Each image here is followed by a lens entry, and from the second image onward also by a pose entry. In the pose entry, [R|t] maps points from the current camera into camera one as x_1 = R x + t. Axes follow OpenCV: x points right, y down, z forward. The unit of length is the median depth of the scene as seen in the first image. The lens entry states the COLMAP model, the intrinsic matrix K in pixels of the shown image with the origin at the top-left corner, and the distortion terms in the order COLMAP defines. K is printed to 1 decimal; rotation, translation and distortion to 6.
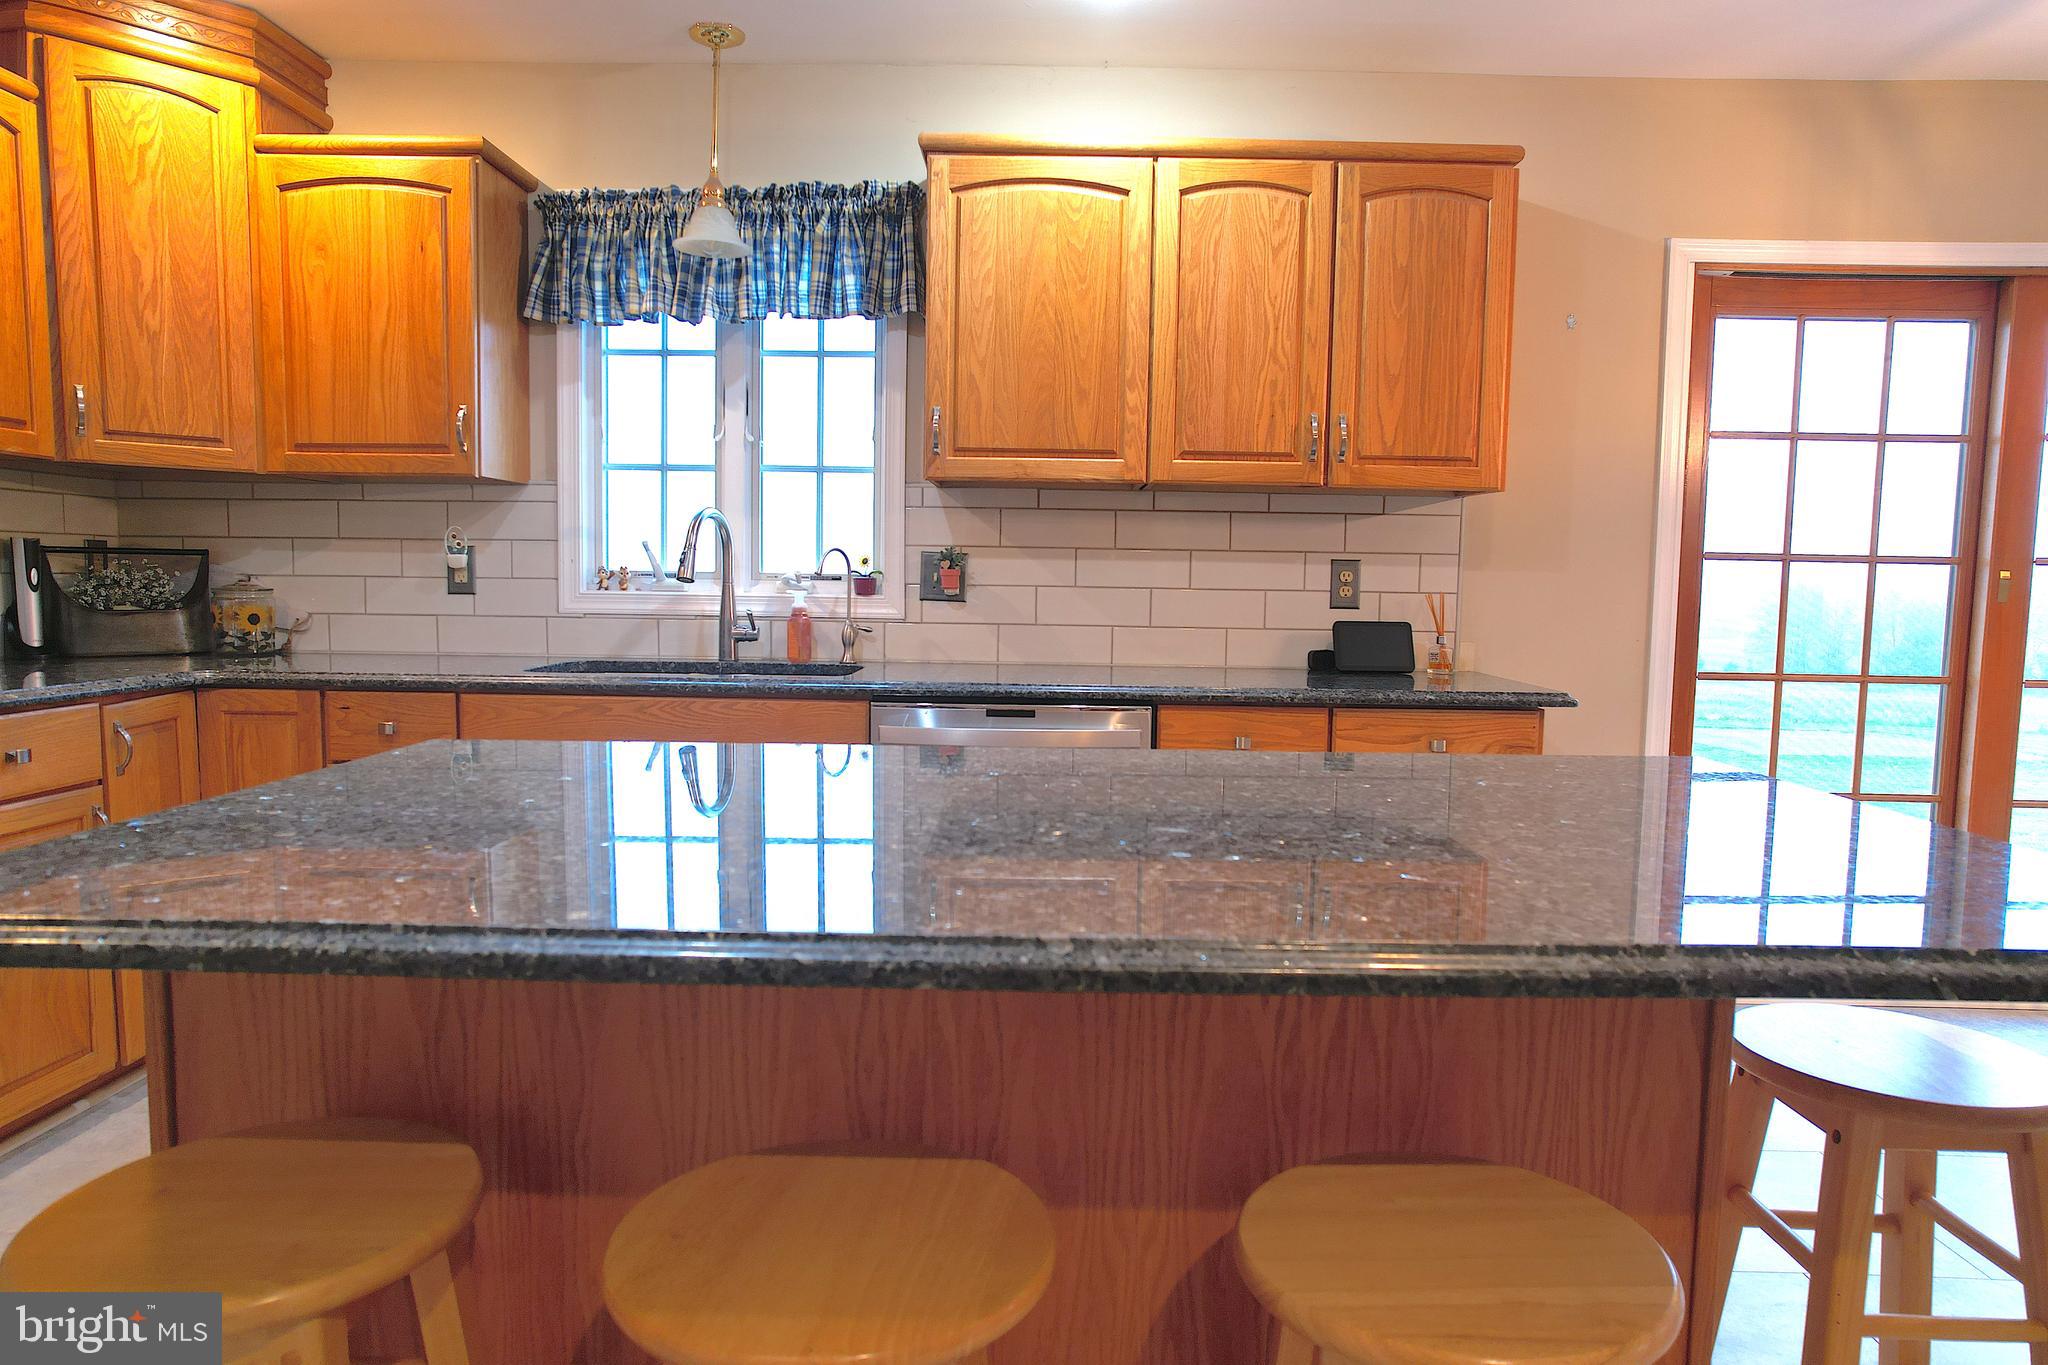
lens RADIAL K [[1310.2, 0, 1029.7], [0, 1310.2, 691.4], [0, 0, 1]] dist [-0.077438, 0.076692]
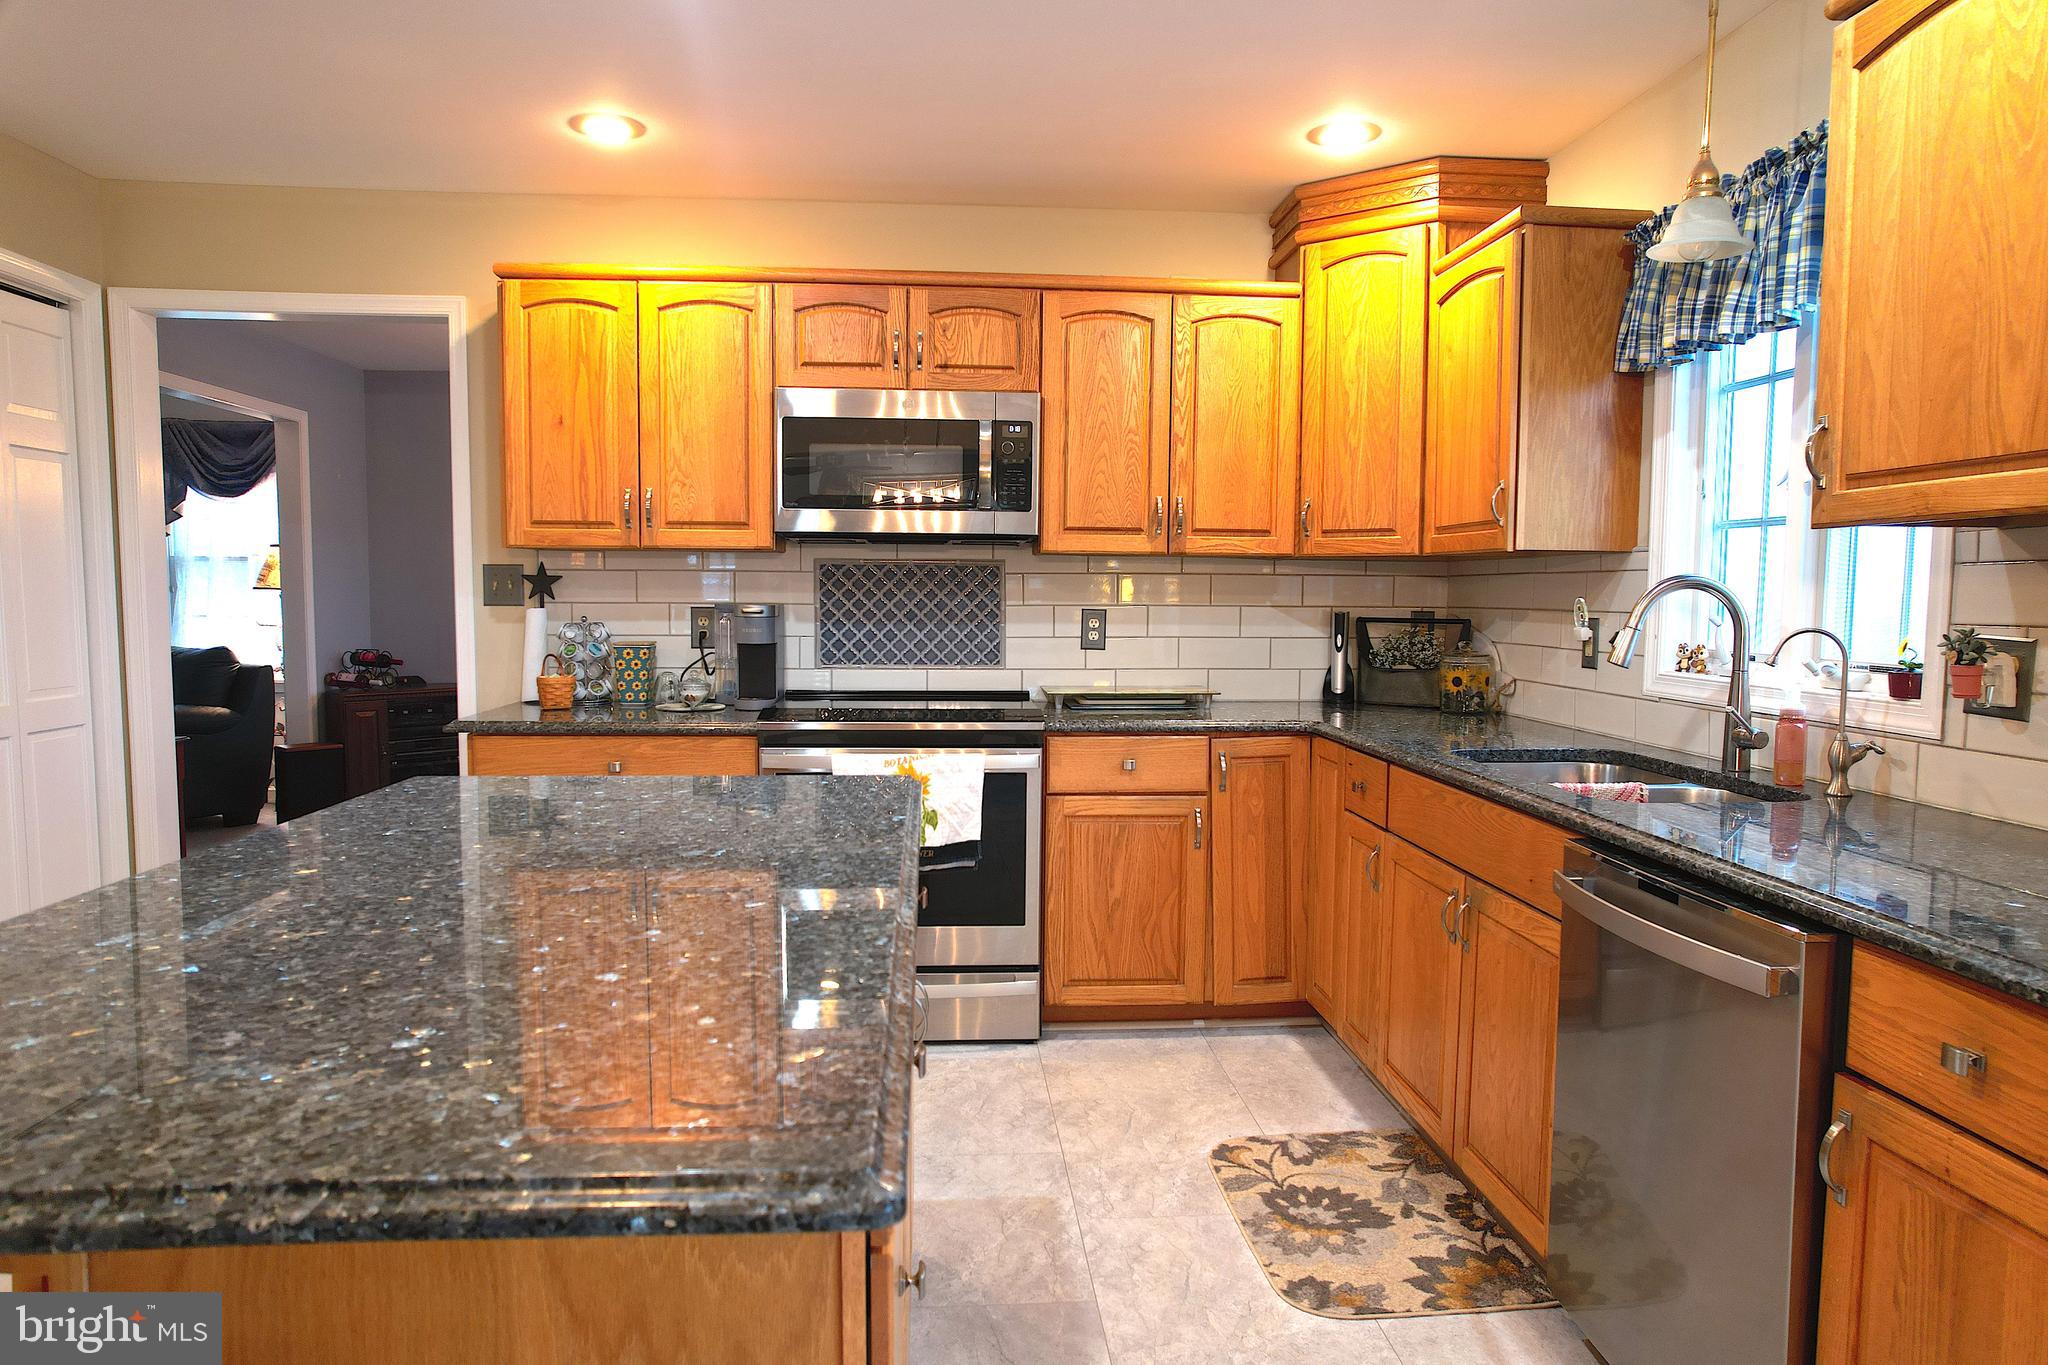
lens RADIAL K [[1307.2, 0, 1031.7], [0, 1307.2, 697.3], [0, 0, 1]] dist [-0.070471, 0.061704]
pose [[0.097510, 0.065440, -0.993081, 0.497786], [-0.093799, 0.993999, 0.056290, -0.072560], [0.990805, 0.087661, 0.103063, 0.518795]]
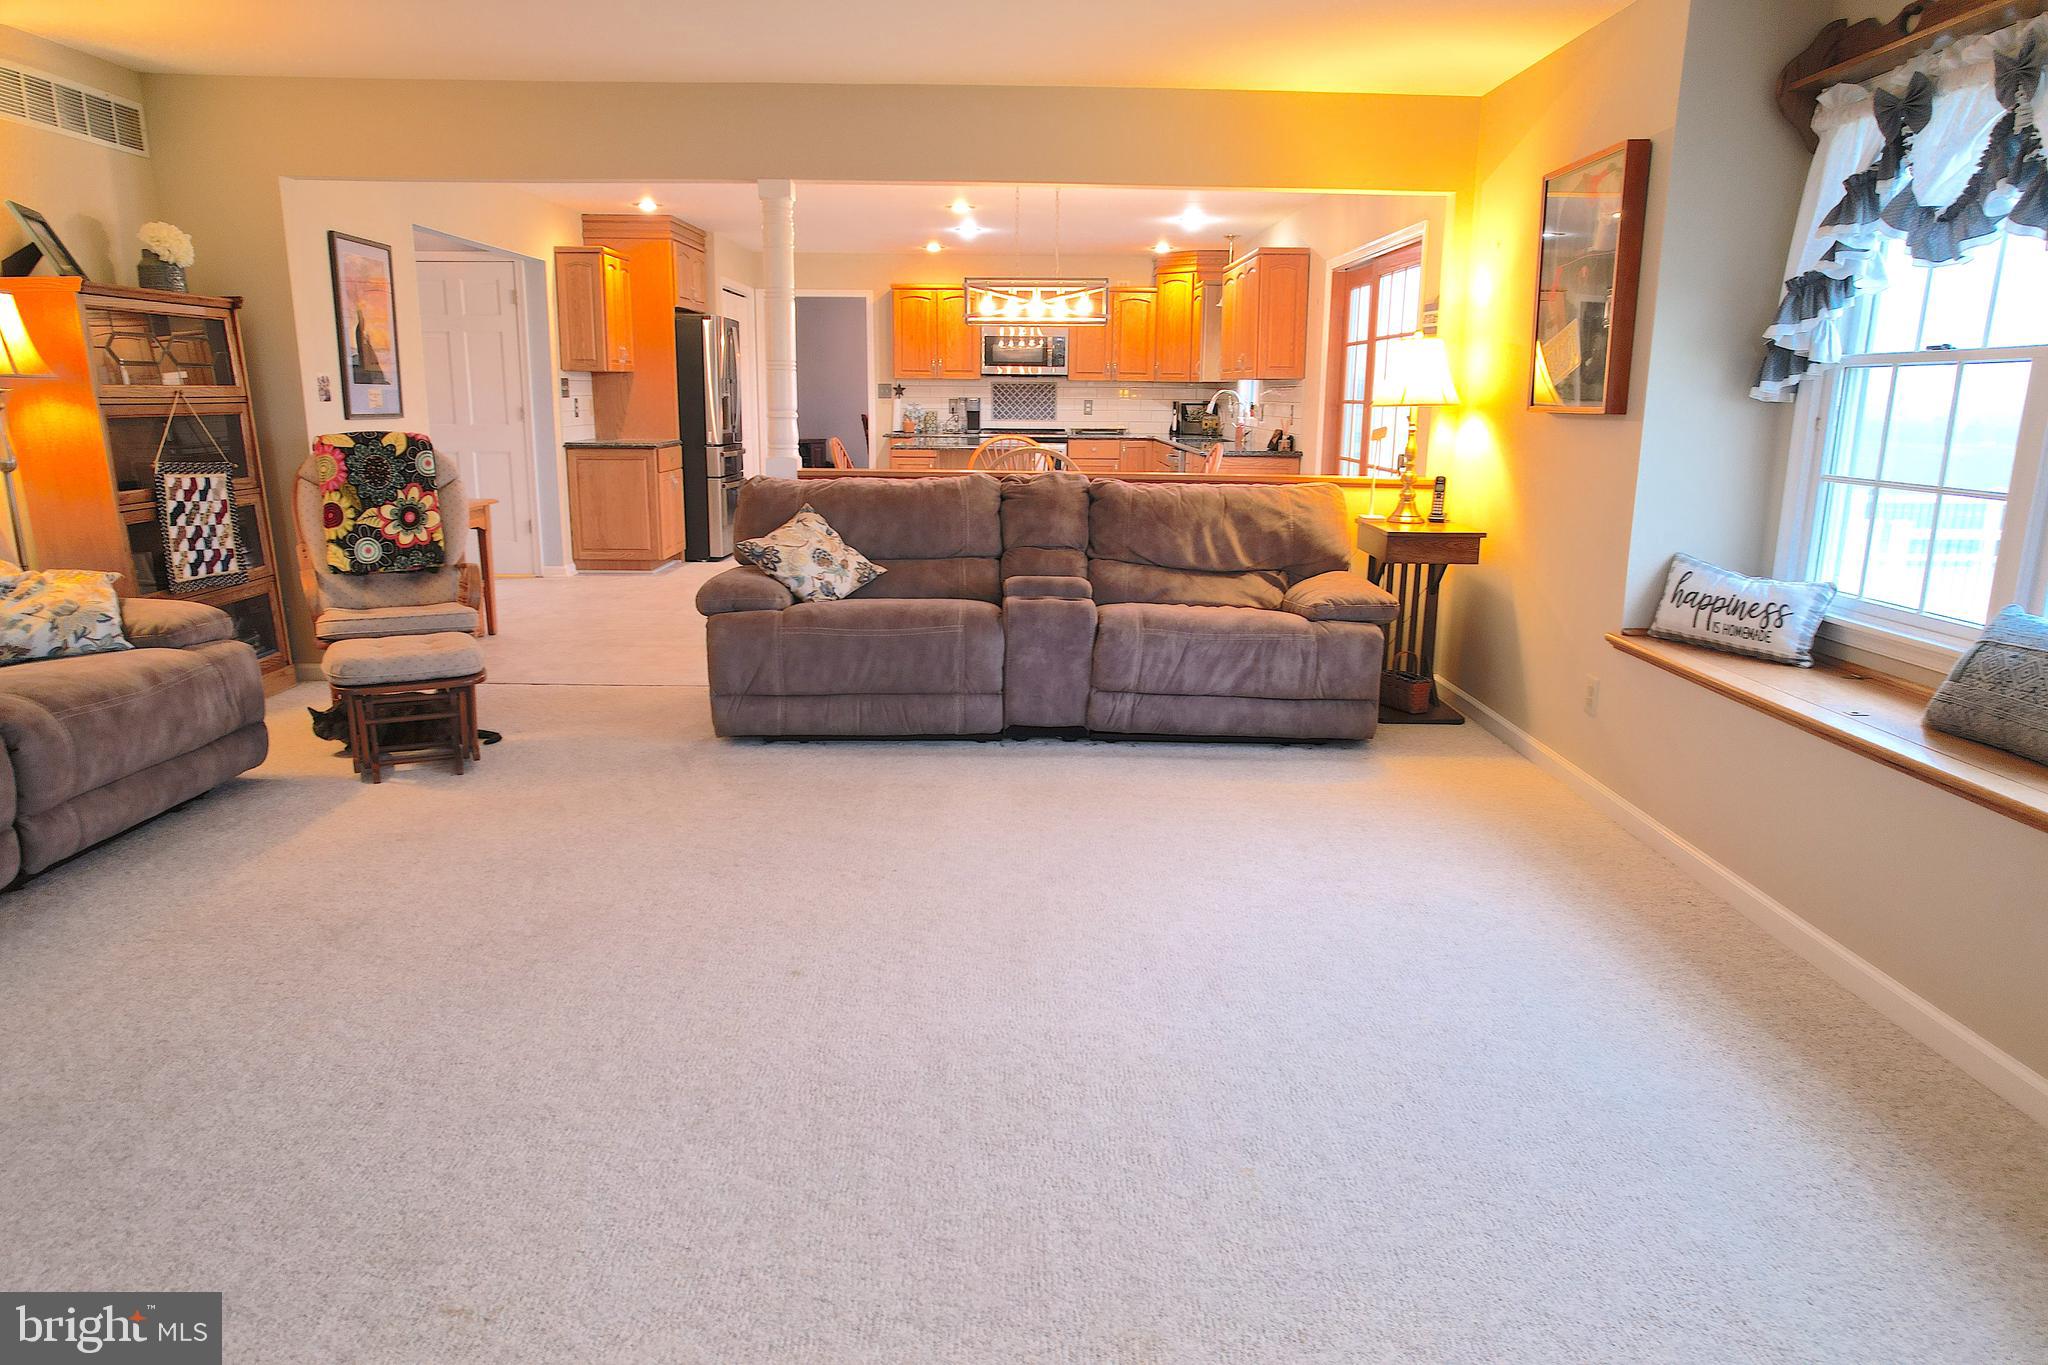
lens RADIAL K [[1307.2, 0, 1031.7], [0, 1307.2, 697.3], [0, 0, 1]] dist [-0.070471, 0.061704]
pose [[0.034476, 0.211972, -0.976667, 2.915053], [-0.096481, 0.973390, 0.207855, -0.025360], [0.994738, 0.087064, 0.054009, 0.423158]]
